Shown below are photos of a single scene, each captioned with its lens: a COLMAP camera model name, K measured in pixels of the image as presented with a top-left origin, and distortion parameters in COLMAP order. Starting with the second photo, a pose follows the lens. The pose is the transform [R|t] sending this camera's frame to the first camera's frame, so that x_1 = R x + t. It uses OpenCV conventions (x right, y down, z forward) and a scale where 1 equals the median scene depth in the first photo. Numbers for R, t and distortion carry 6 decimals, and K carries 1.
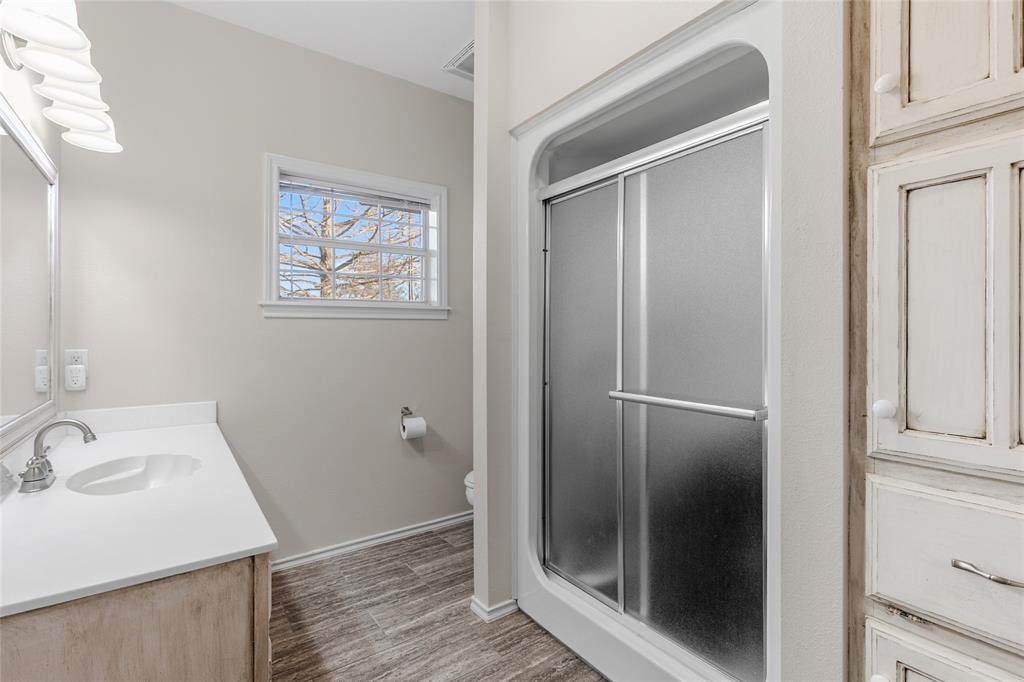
lens RADIAL K [[463.4, 0, 516.0], [0, 463.4, 326.6], [0, 0, 1]] dist [0.005786, -0.000556]
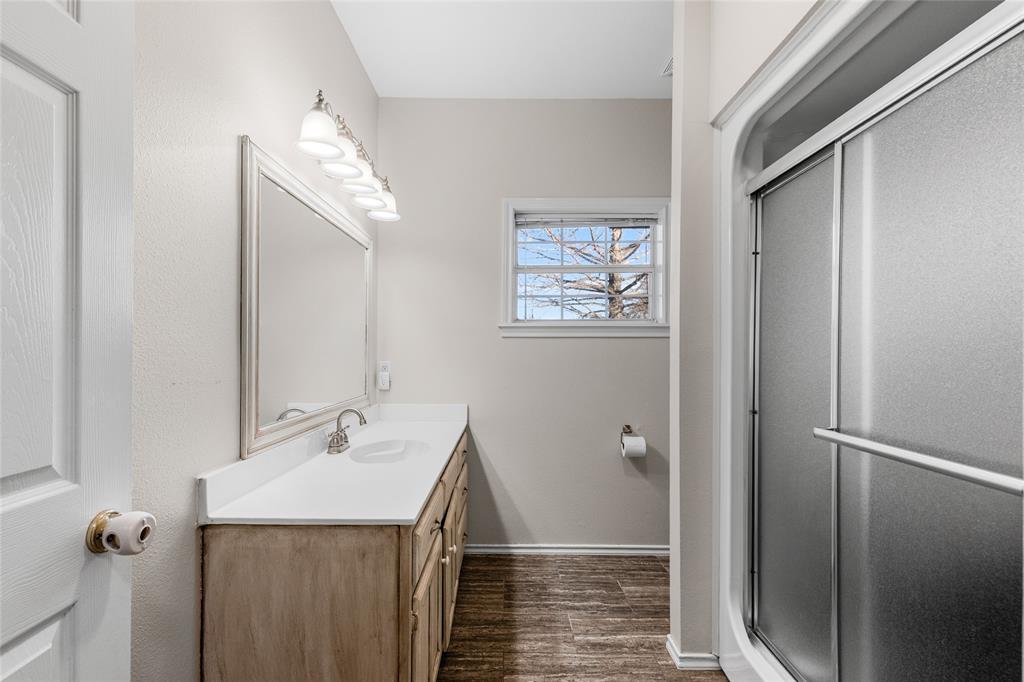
lens RADIAL K [[457.0, 0, 512.4], [0, 457.0, 344.2], [0, 0, 1]] dist [0.008598, -0.000553]
pose [[0.817735, -0.003309, -0.575586, 0.181585], [0.002224, 0.999994, -0.002589, 0.001346], [0.575591, 0.000838, 0.817737, 0.069481]]
